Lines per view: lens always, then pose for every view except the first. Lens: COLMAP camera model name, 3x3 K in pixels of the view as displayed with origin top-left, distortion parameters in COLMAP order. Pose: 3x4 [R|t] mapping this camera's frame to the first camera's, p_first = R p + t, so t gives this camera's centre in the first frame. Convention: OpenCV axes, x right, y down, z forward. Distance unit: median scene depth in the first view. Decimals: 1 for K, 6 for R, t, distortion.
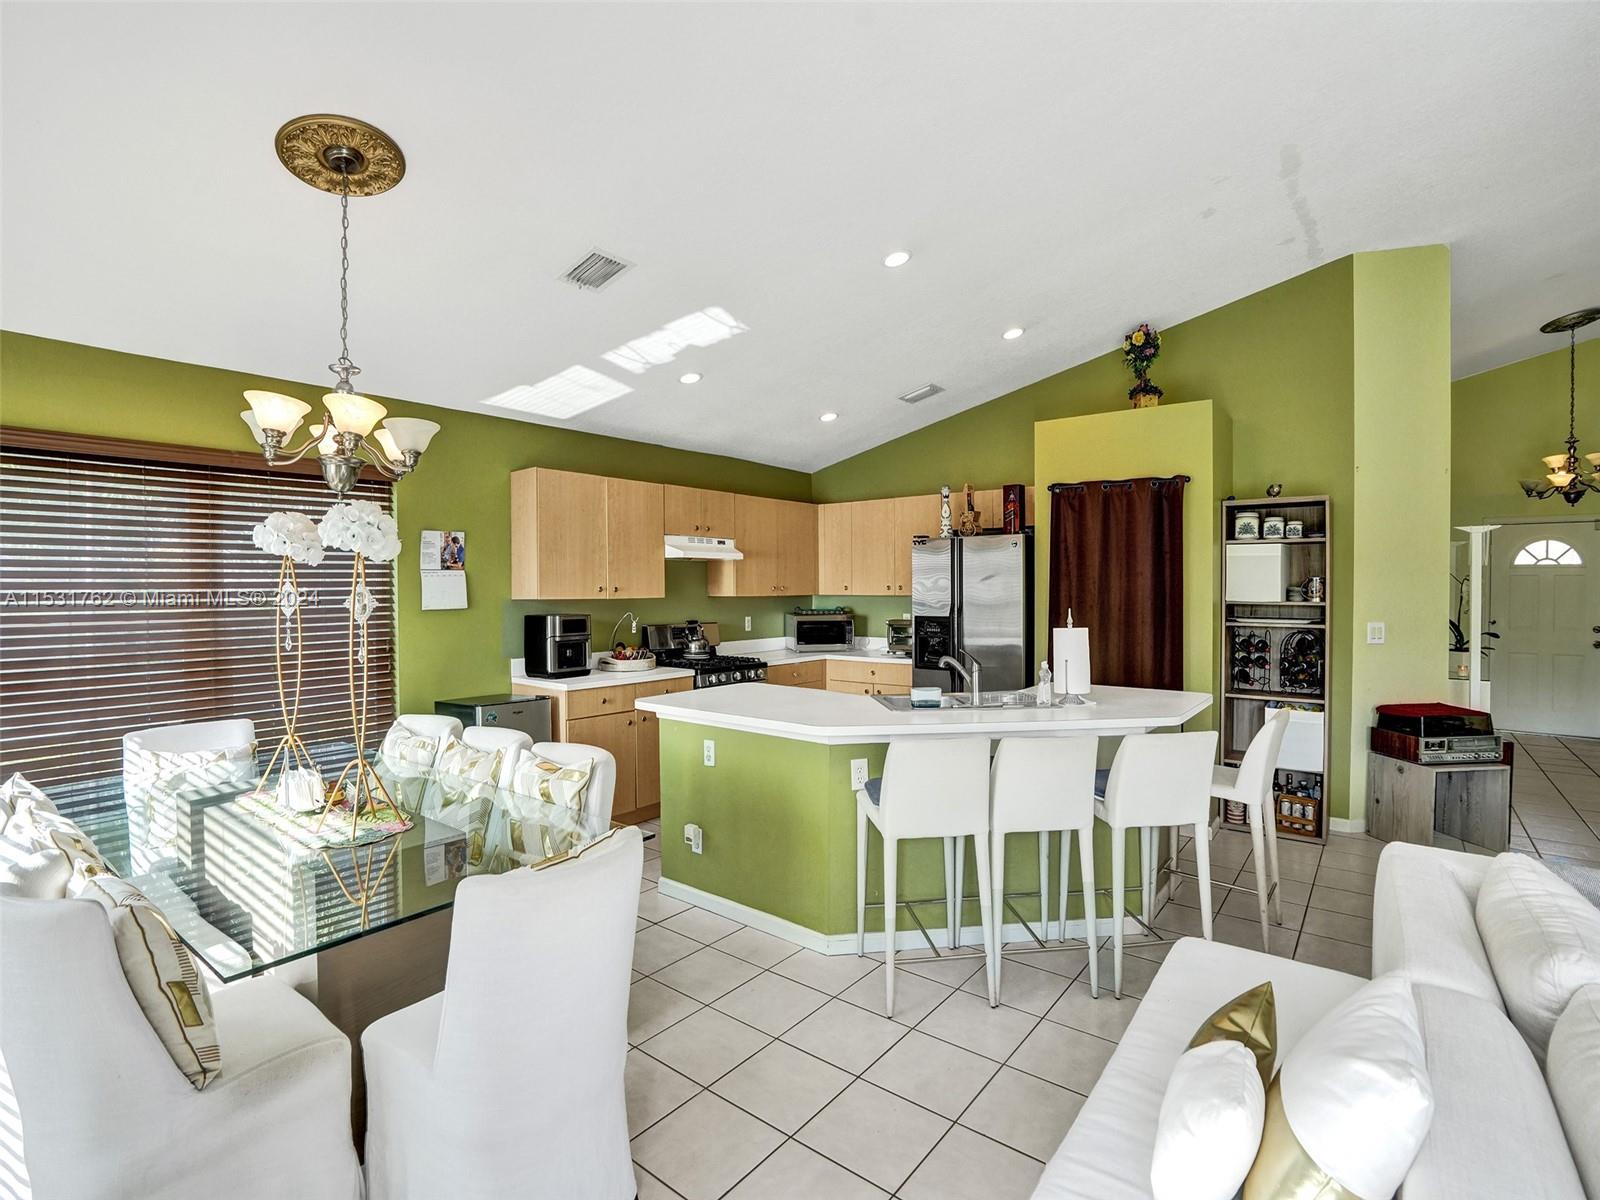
lens RADIAL K [[774.6, 0, 804.2], [0, 774.6, 595.5], [0, 0, 1]] dist [-0.068387, 0.029335]
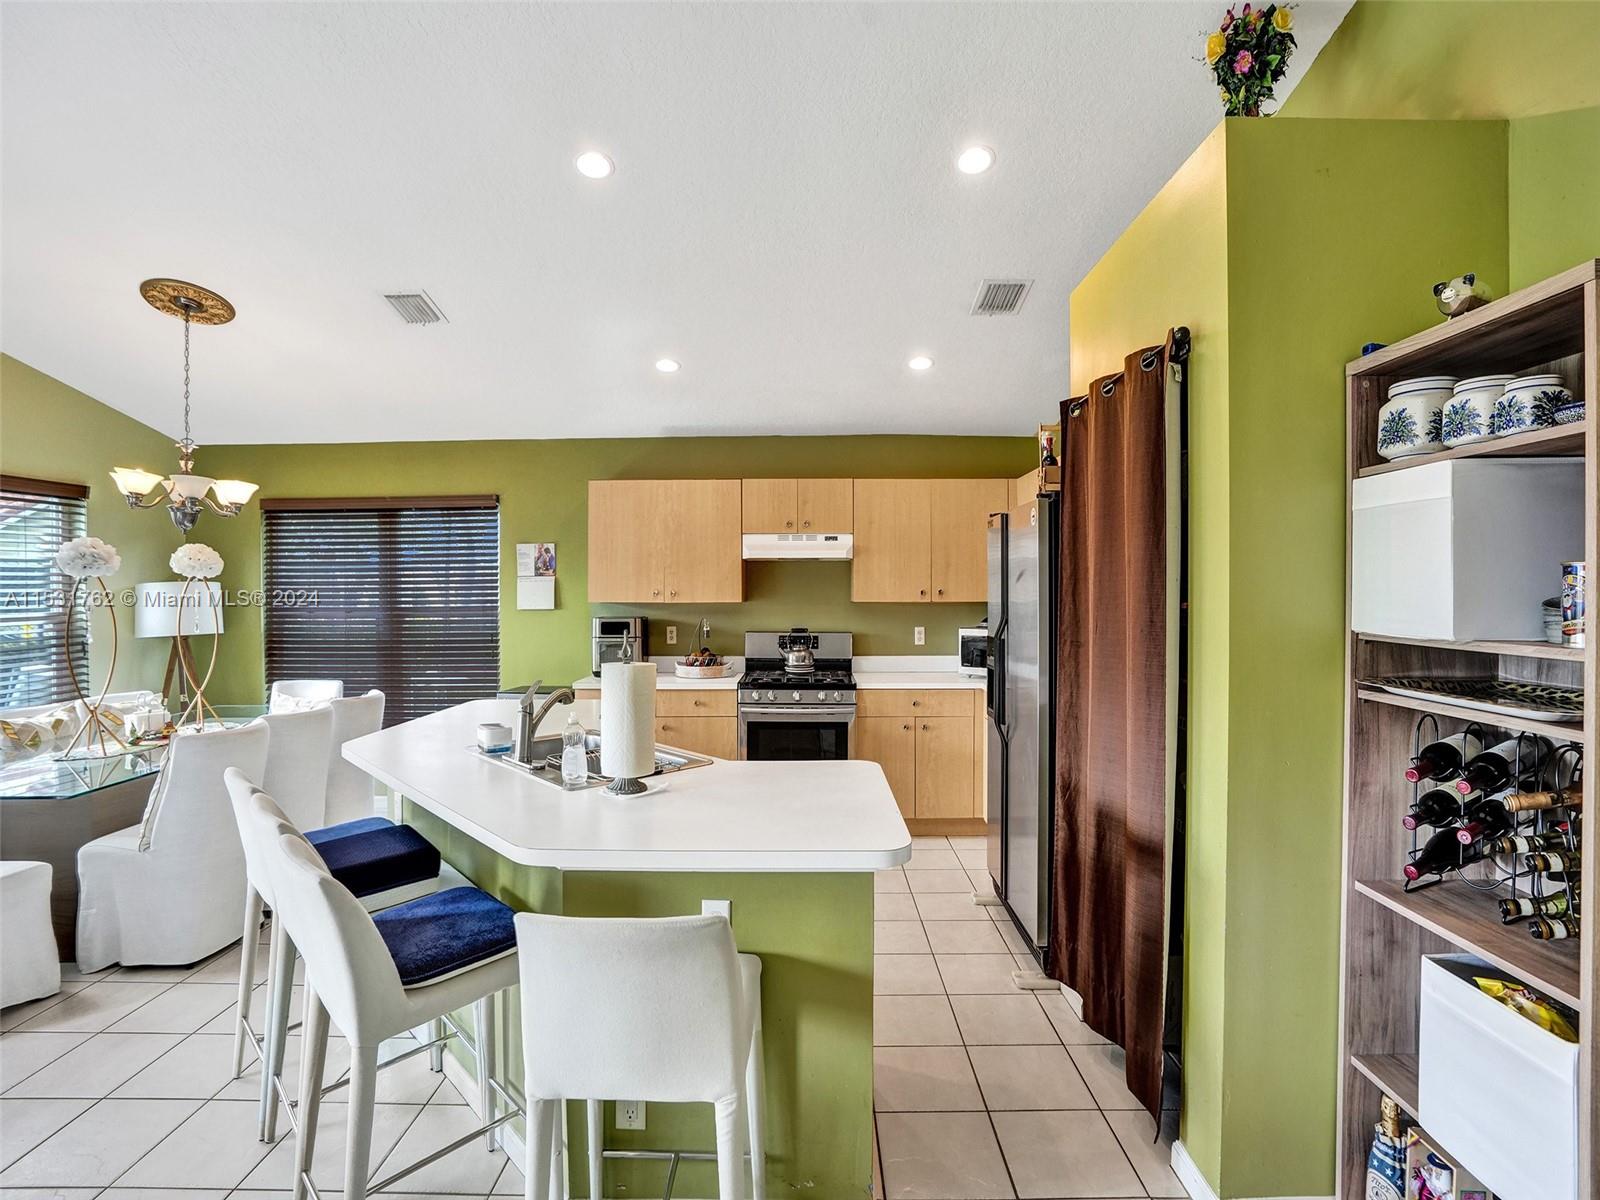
lens RADIAL K [[774.6, 0, 804.2], [0, 774.6, 595.5], [0, 0, 1]] dist [-0.068387, 0.029335]
pose [[0.614914, 0.006277, -0.788569, 0.599634], [-0.008677, 0.999962, 0.001194, -0.007295], [0.788546, 0.006108, 0.614945, 0.496171]]
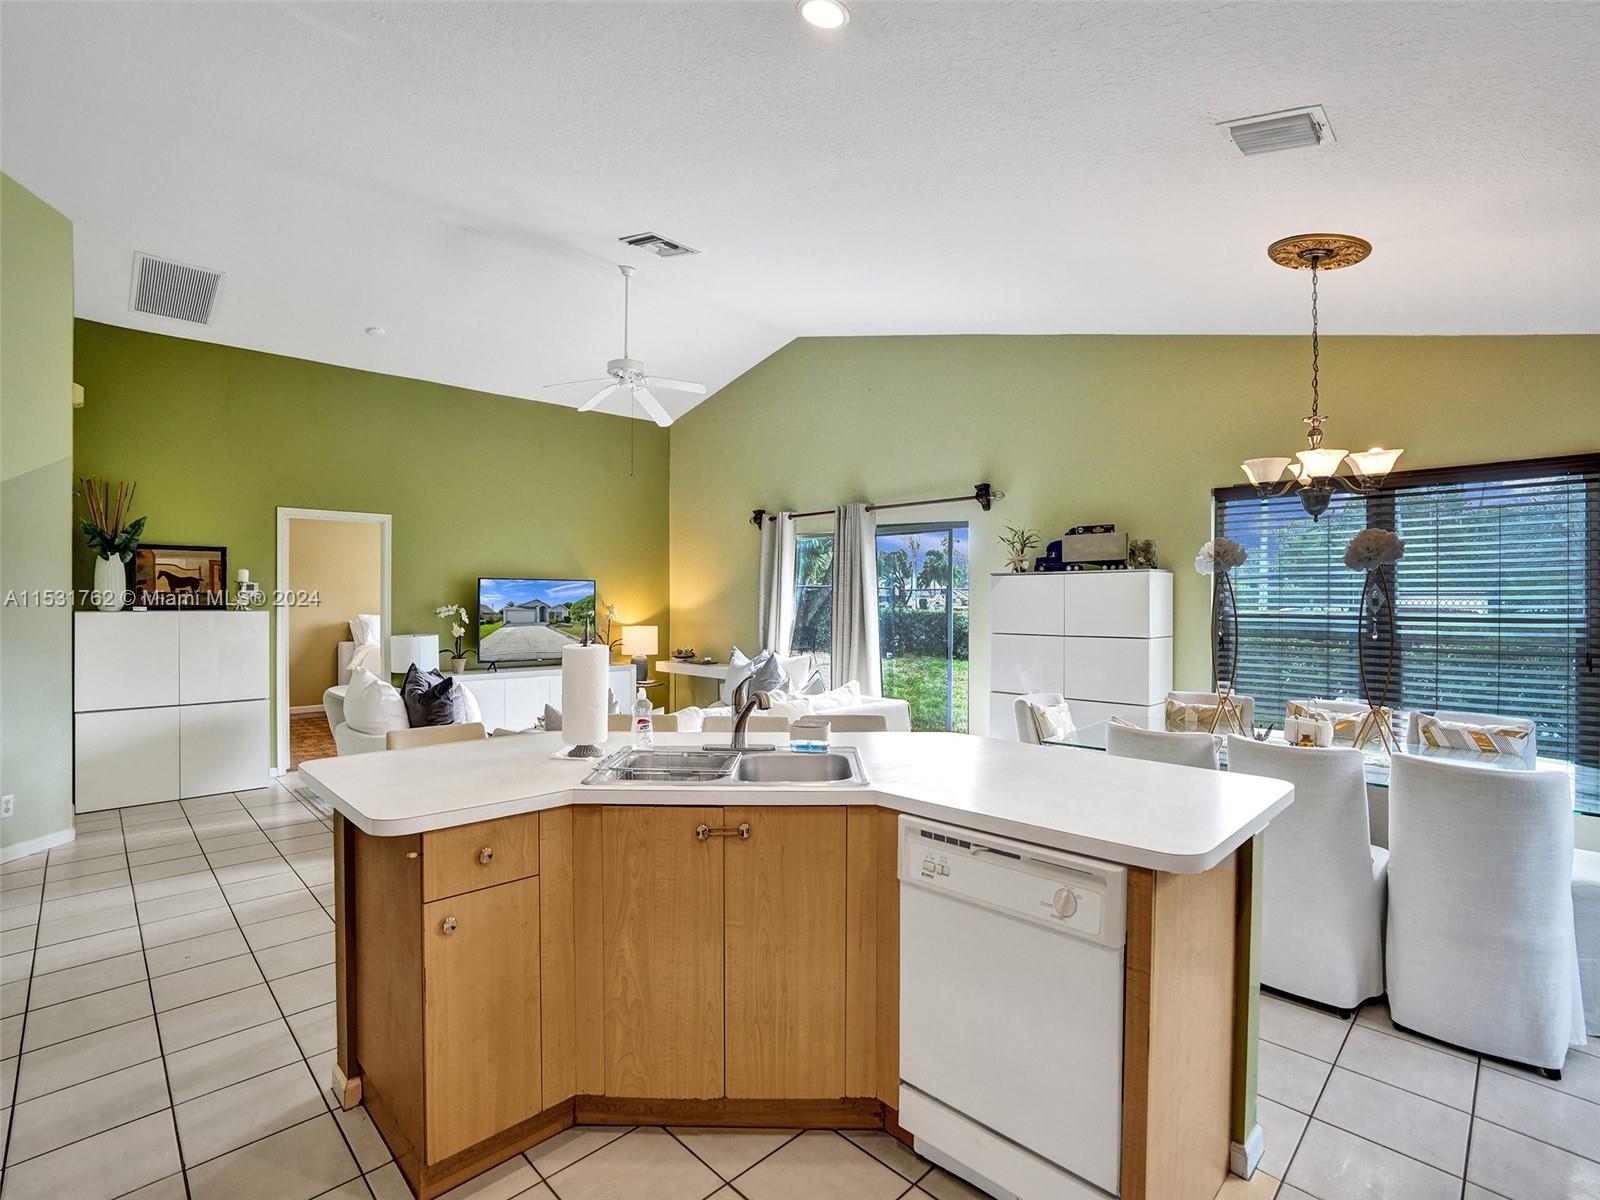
lens RADIAL K [[758.8, 0, 804.8], [0, 758.8, 598.4], [0, 0, 1]] dist [-0.069127, 0.028246]
pose [[-0.993103, 0.000210, 0.117243, 0.036503], [0.002353, 0.999833, 0.018144, -0.009472], [-0.117219, 0.018295, -0.992938, 1.104189]]
